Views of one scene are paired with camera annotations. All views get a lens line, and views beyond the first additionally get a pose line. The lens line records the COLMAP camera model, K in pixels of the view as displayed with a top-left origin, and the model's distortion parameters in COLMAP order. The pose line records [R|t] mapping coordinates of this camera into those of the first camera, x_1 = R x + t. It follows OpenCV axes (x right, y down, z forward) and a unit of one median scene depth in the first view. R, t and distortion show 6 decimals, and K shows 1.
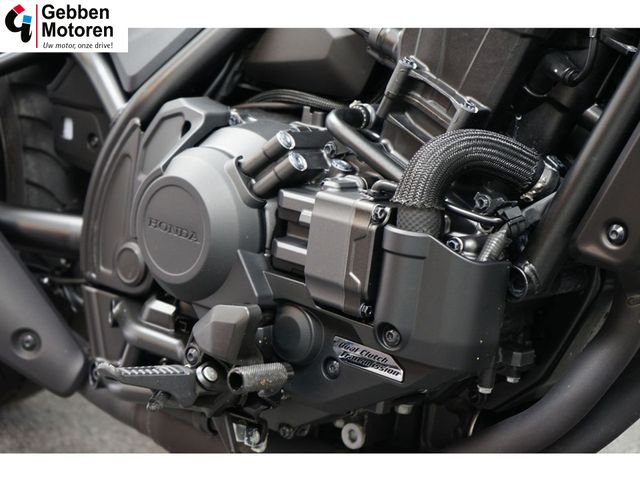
lens RADIAL K [[1207.4, 0, 319.1], [0, 1207.4, 242.0], [0, 0, 1]] dist [-0.049570, 0.000000]
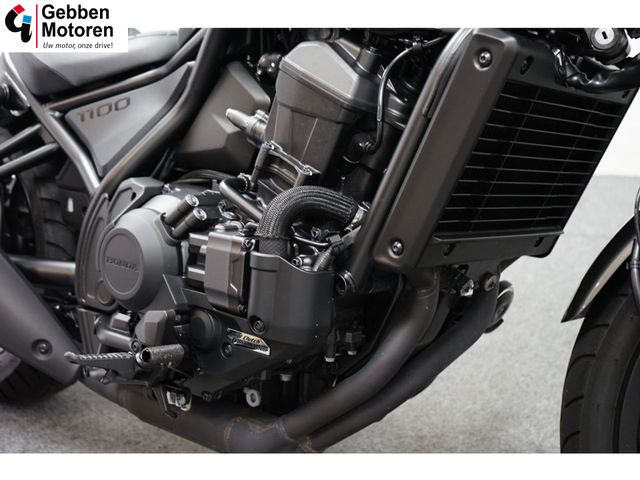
lens RADIAL K [[836.5, 0, 319.0], [0, 836.5, 241.2], [0, 0, 1]] dist [-0.010054, 0.000000]
pose [[0.998820, -0.048055, 0.006959, 0.119362], [0.048381, 0.997116, -0.058477, 0.034970], [-0.004129, 0.058745, 0.998265, -0.042943]]
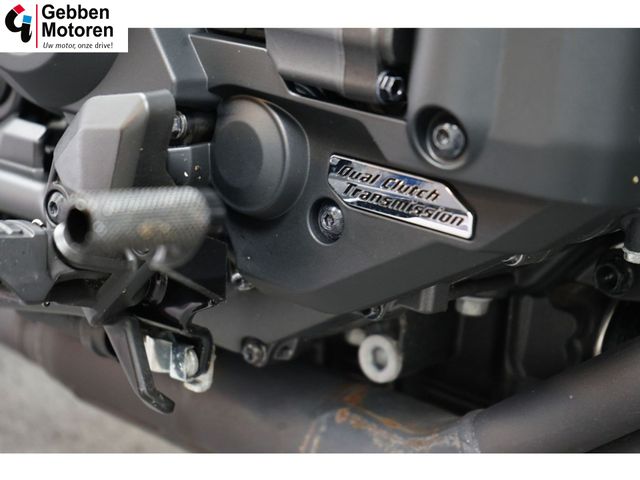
lens RADIAL K [[1320.4, 0, 320.1], [0, 1320.4, 238.5], [0, 0, 1]] dist [-0.090253, 0.000000]
pose [[0.998977, -0.023472, -0.038643, 0.027357], [0.025684, 0.997999, 0.057781, 0.077597], [0.037209, -0.058715, 0.997581, 0.442344]]
